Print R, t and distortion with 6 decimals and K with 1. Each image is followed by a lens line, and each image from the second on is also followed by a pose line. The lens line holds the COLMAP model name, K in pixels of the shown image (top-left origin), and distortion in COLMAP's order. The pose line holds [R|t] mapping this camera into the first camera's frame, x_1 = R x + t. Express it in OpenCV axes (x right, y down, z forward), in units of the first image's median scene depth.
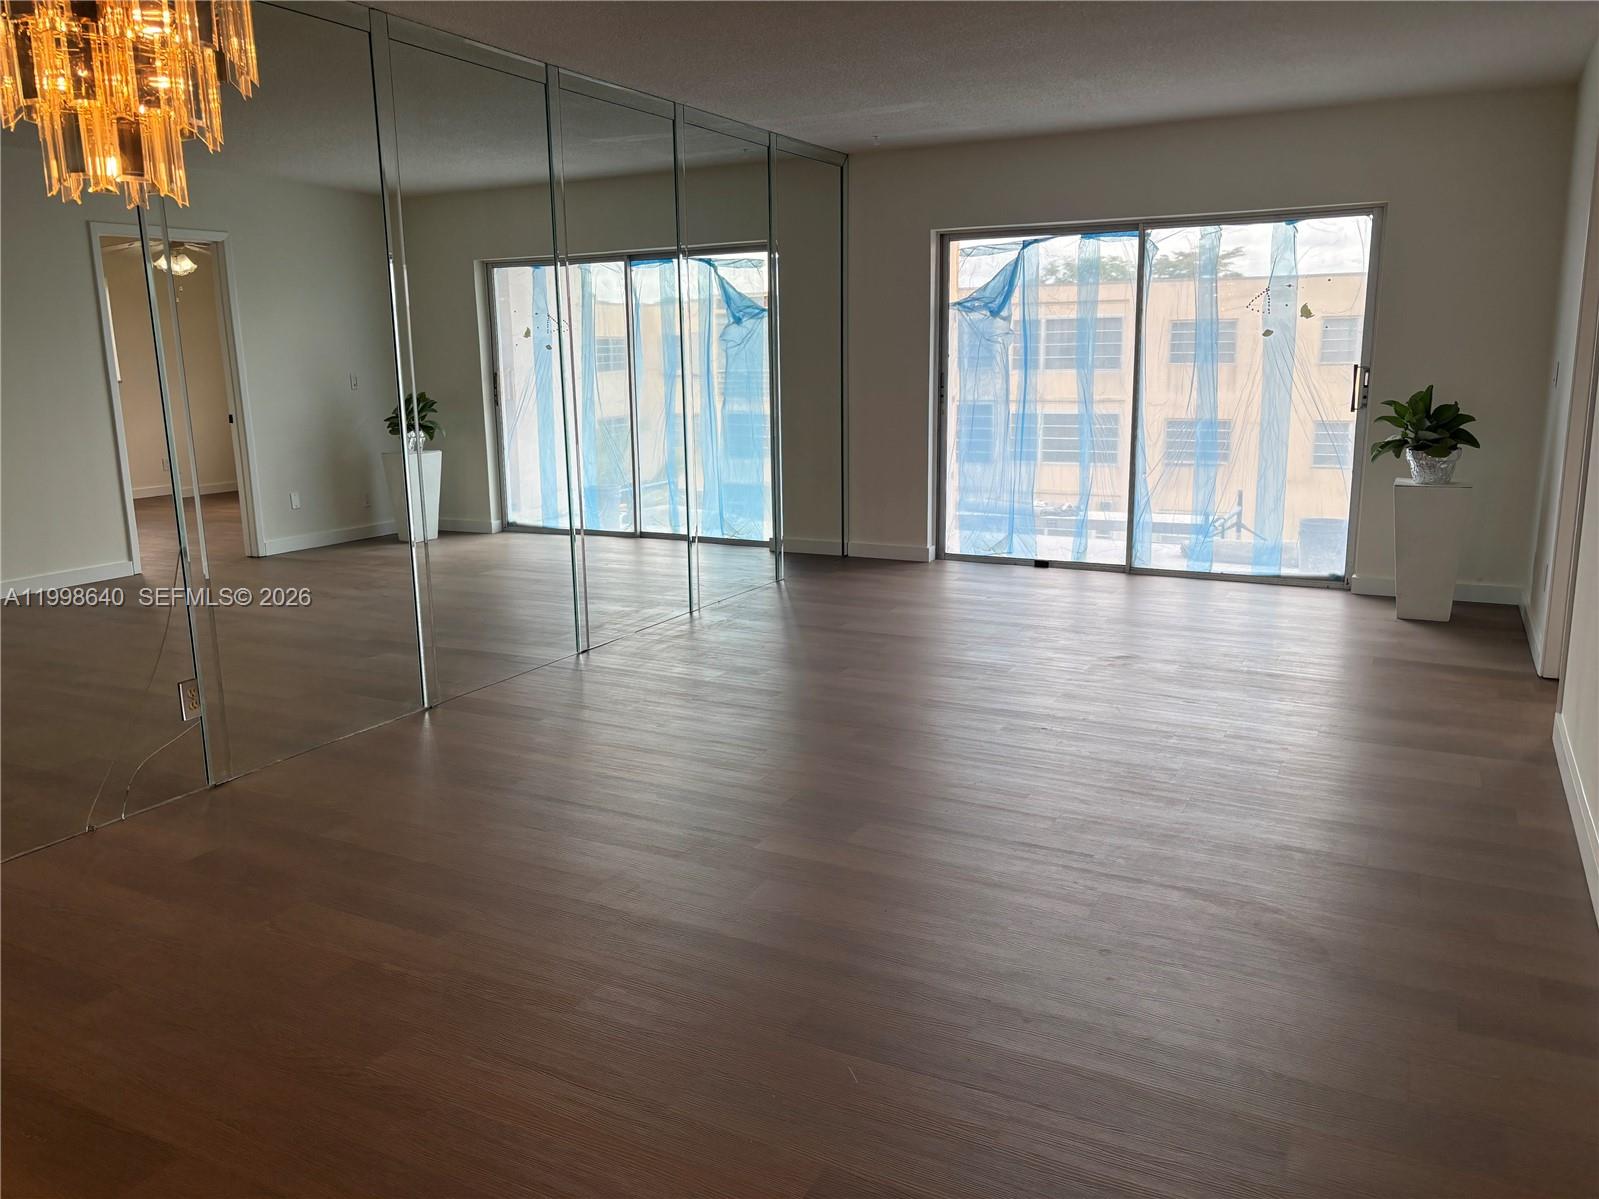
lens RADIAL K [[1204.2, 0, 803.6], [0, 1204.2, 592.2], [0, 0, 1]] dist [-0.044970, 0.155978]
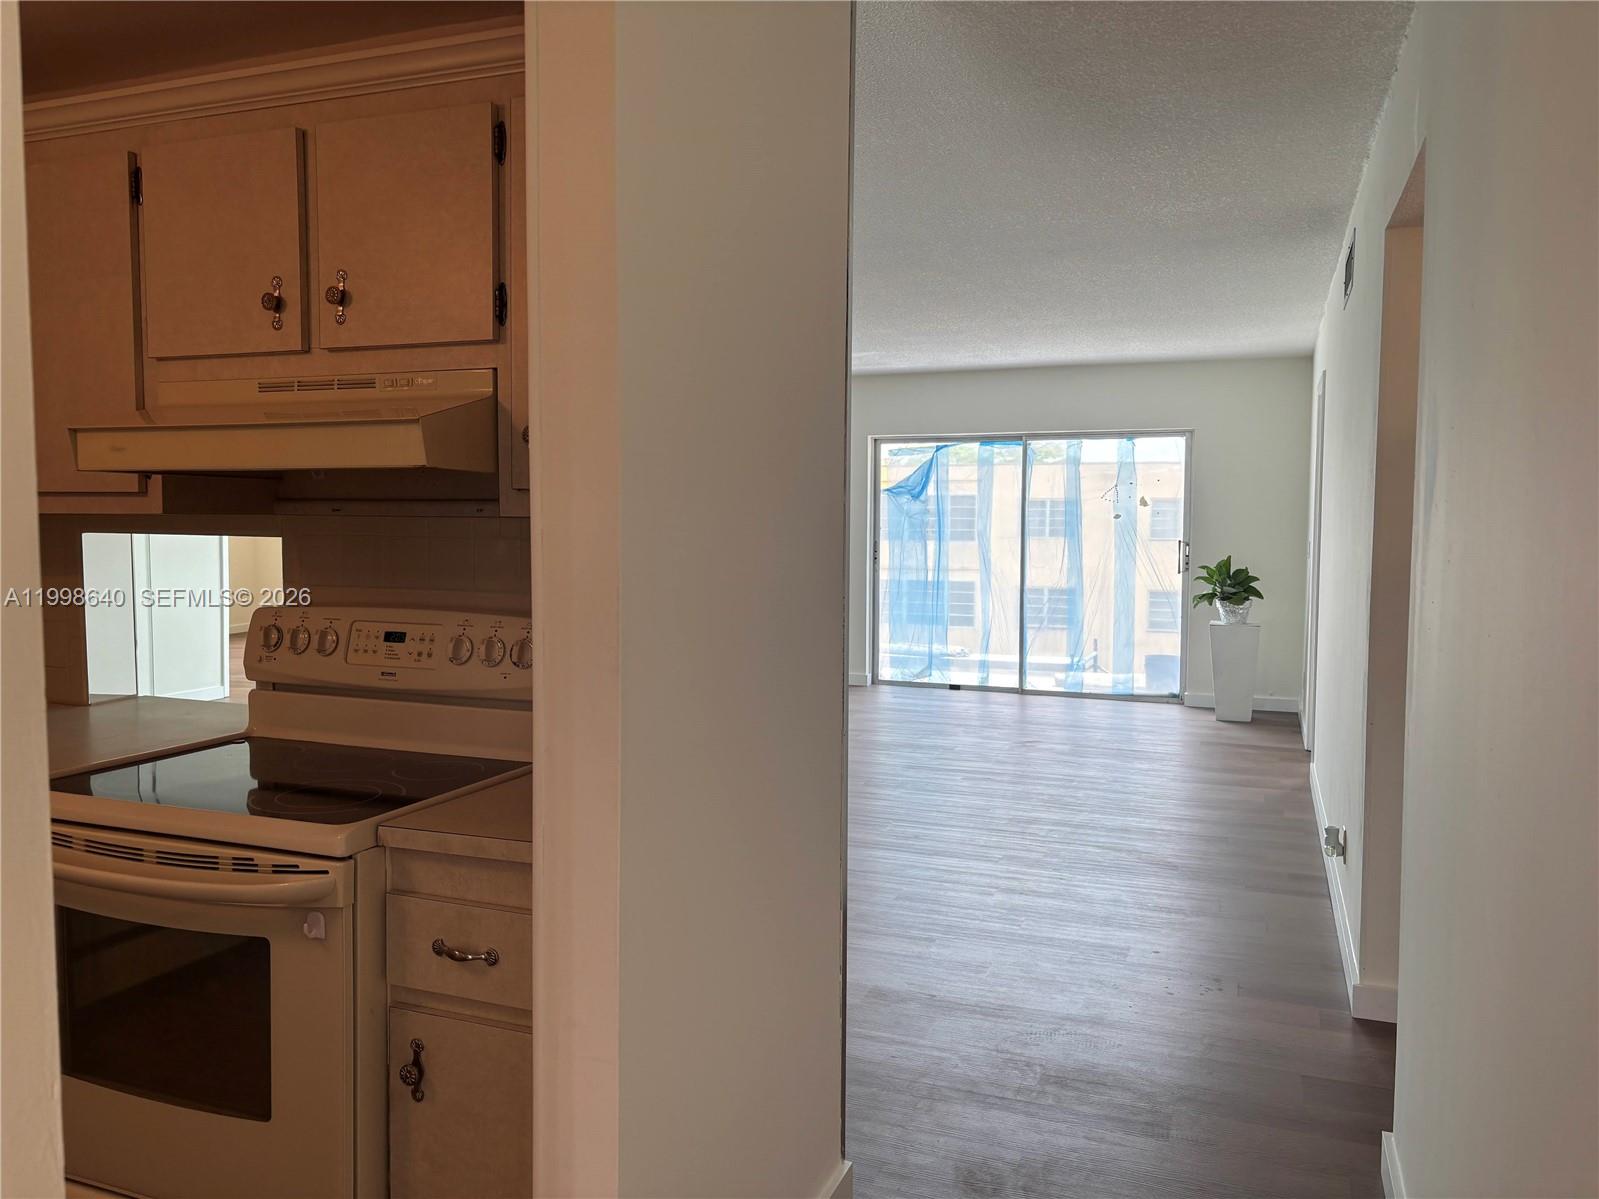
lens RADIAL K [[1216.6, 0, 776.1], [0, 1216.6, 601.4], [0, 0, 1]] dist [0.031673, 0.003066]
pose [[0.994508, 0.011471, 0.104031, -0.144976], [0.002153, 0.991524, -0.129906, 0.060569], [-0.104639, 0.129417, 0.986054, -0.321311]]
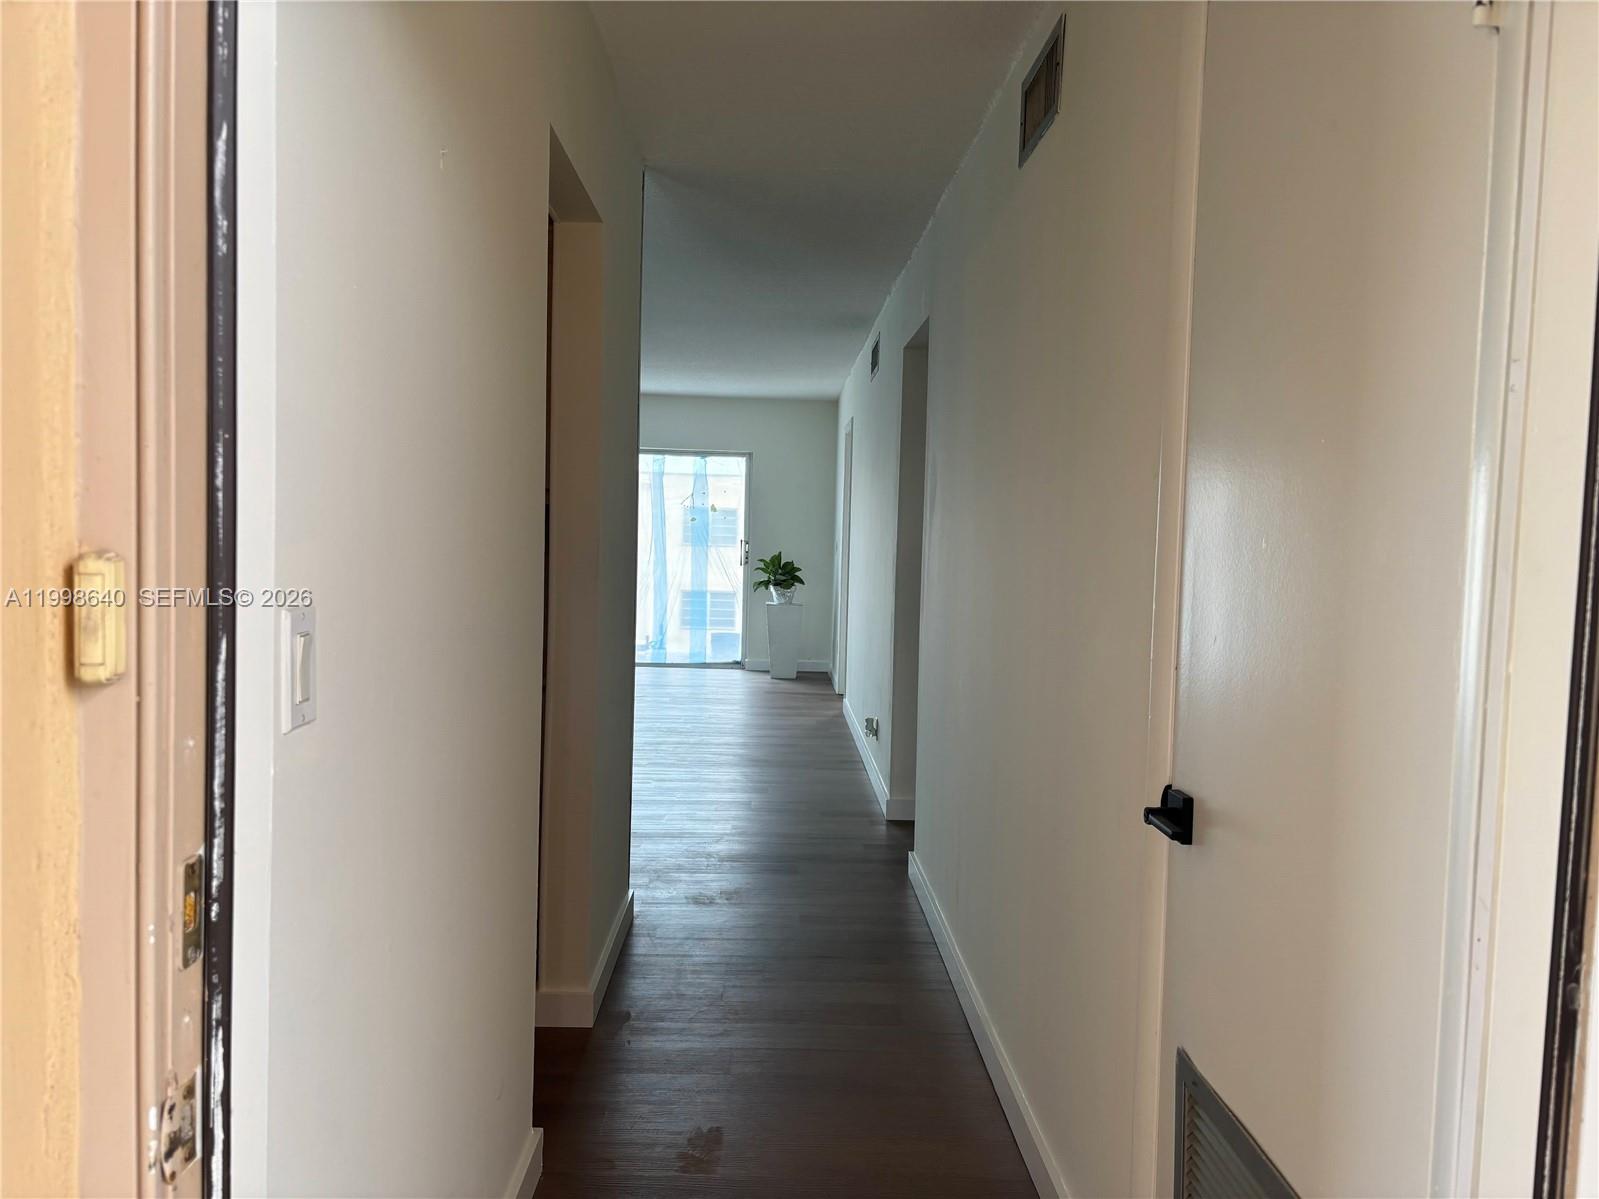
lens RADIAL K [[1180.1, 0, 803.9], [0, 1180.1, 603.8], [0, 0, 1]] dist [0.018702, -0.032093]
pose [[0.872929, 0.011021, 0.487723, -0.288537], [0.053862, 0.991455, -0.118807, 0.108923], [-0.484865, 0.129980, 0.864876, -0.502032]]
